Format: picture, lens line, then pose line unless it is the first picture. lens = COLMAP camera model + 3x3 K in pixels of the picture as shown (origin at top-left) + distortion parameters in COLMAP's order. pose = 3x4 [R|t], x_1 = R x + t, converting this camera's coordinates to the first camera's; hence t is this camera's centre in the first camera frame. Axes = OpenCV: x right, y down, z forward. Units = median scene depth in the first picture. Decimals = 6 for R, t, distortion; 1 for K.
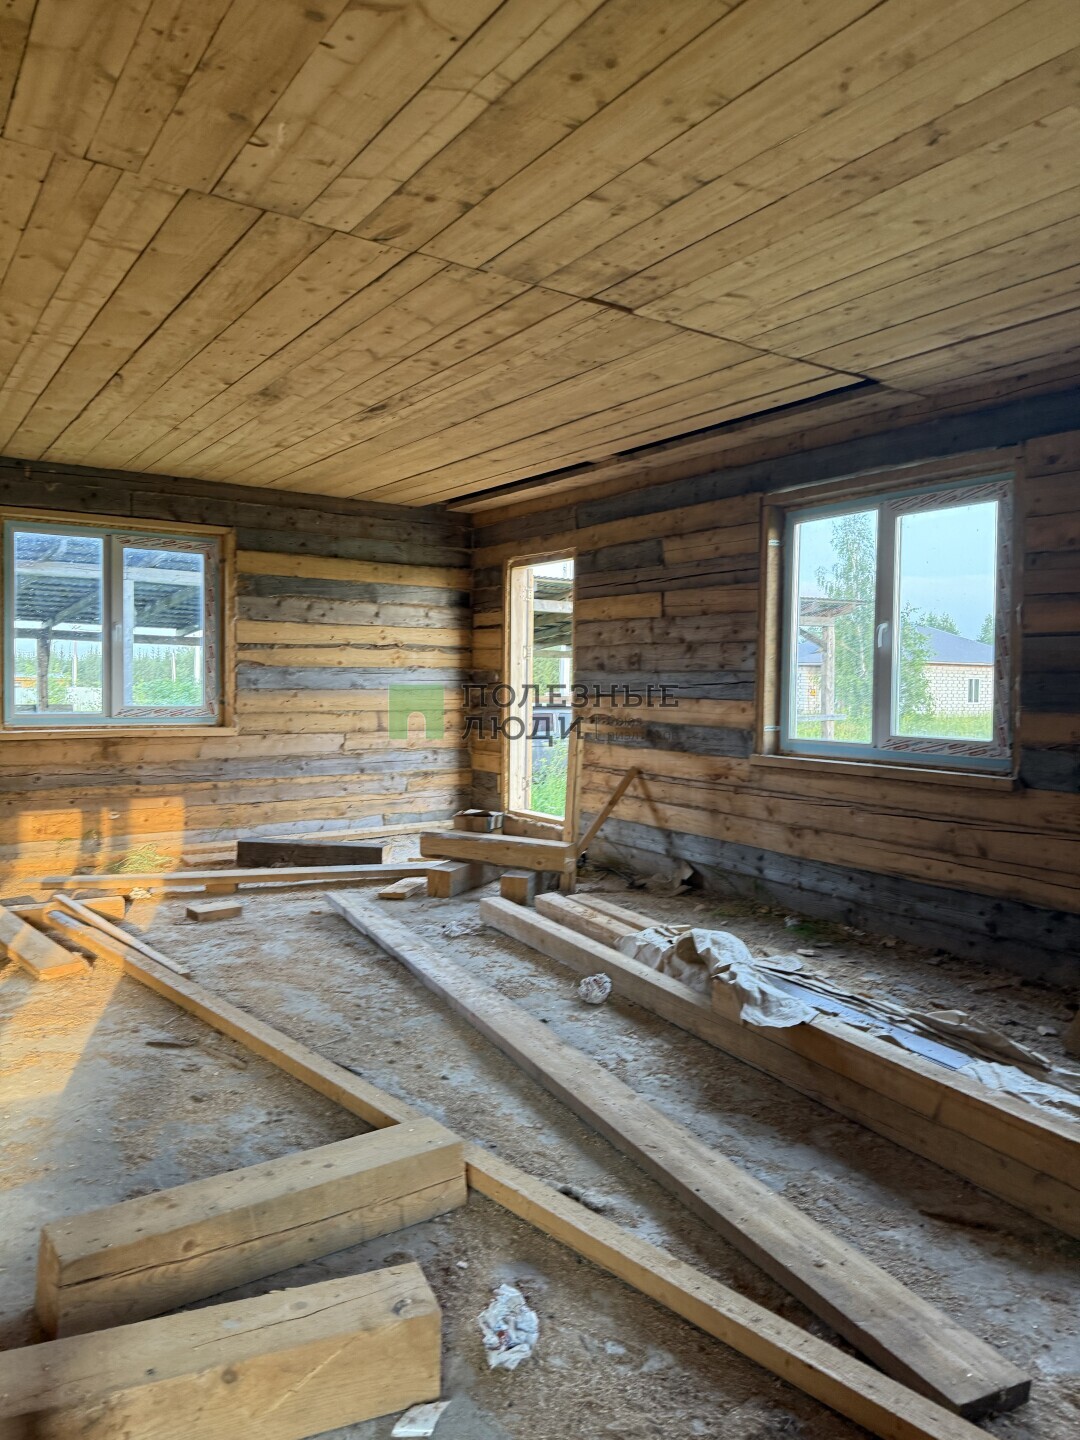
lens RADIAL K [[1006.3, 0, 540.0], [0, 1006.3, 720.0], [0, 0, 1]] dist [0.099372, -0.139742]
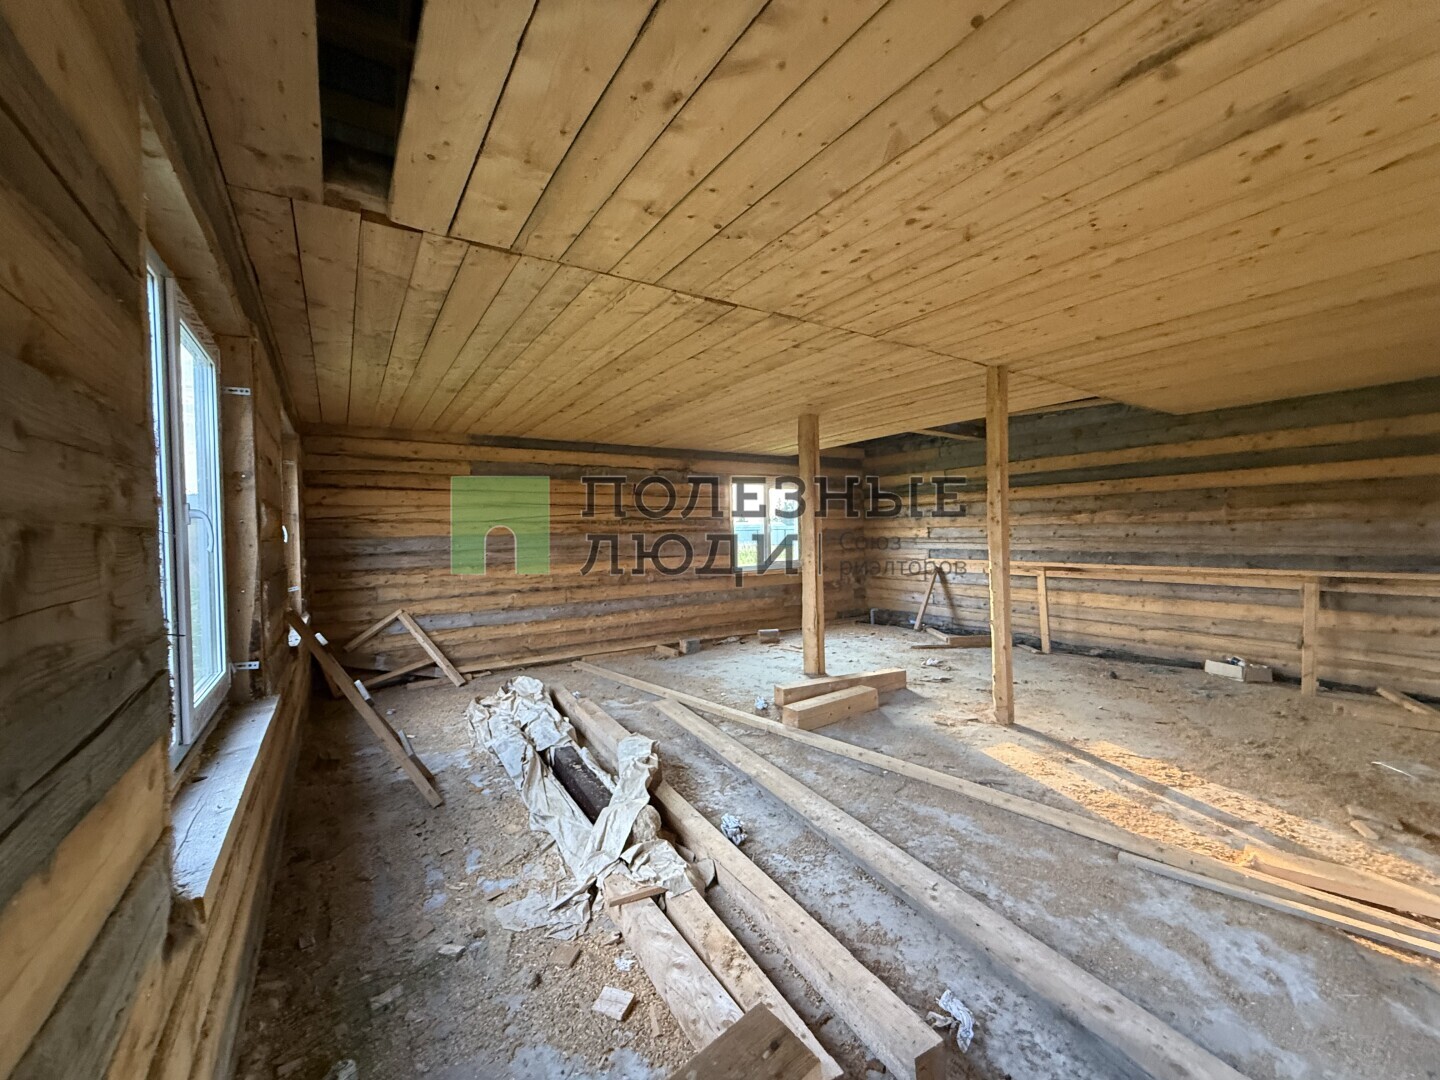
lens RADIAL K [[571.9, 0, 720.0], [0, 571.9, 540.0], [0, 0, 1]] dist [0.001824, 0.000134]
pose [[-0.999950, 0.007695, 0.006348, 0.043186], [0.008067, 0.998120, 0.060764, -0.082258], [-0.005869, 0.060813, -0.998132, 1.119258]]
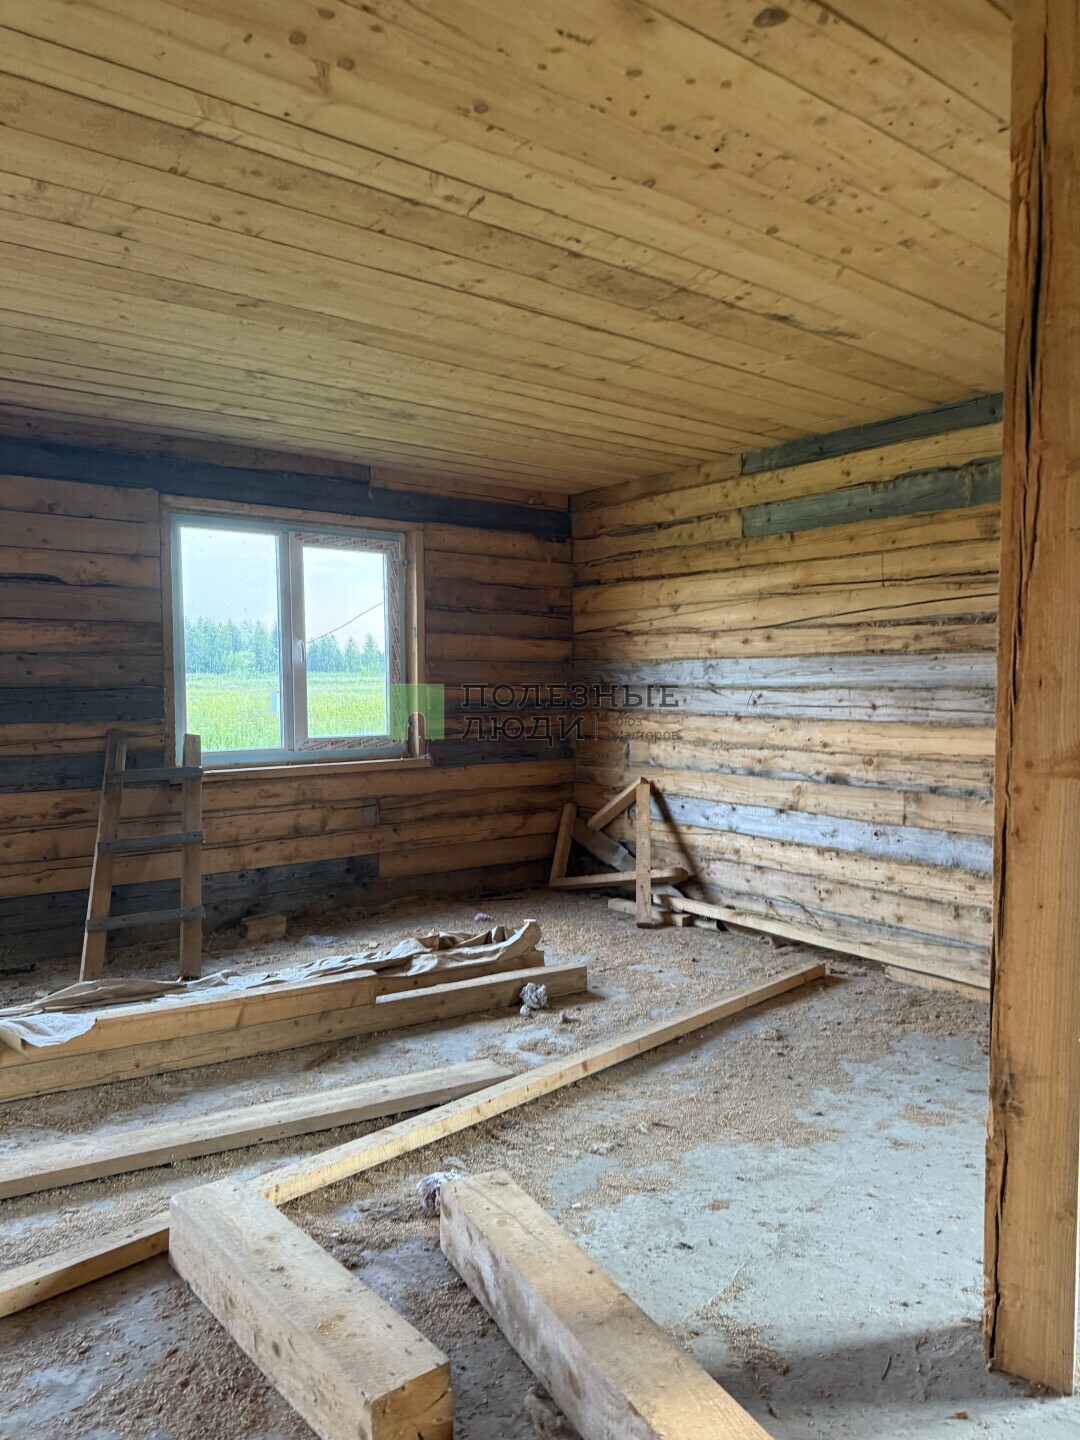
lens RADIAL K [[1006.3, 0, 540.0], [0, 1006.3, 720.0], [0, 0, 1]] dist [0.099372, -0.139742]
pose [[-0.059470, -0.052269, 0.996861, -0.441508], [0.046807, 0.997384, 0.055089, -0.030750], [-0.997132, 0.049936, -0.056867, 0.306331]]
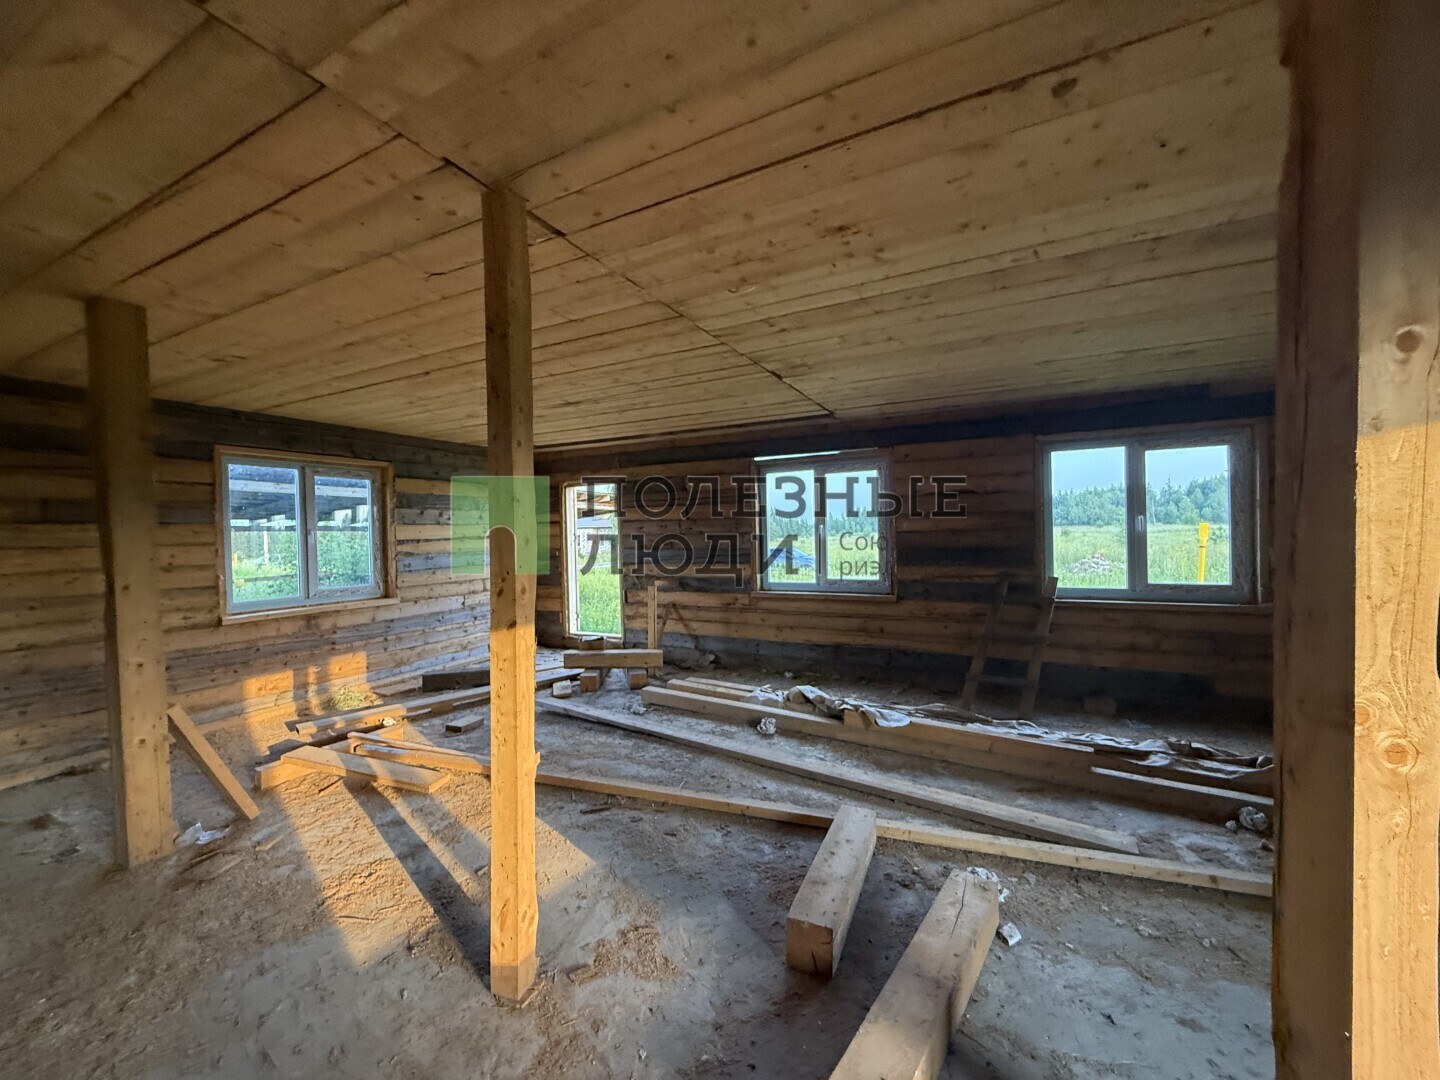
lens RADIAL K [[573.8, 0, 720.0], [0, 573.8, 540.0], [0, 0, 1]] dist [-0.002019, -0.000041]
pose [[0.875611, -0.035306, 0.481725, -0.355109], [0.050218, 0.998574, -0.018093, -0.046234], [-0.480399, 0.040033, 0.876136, 0.058521]]
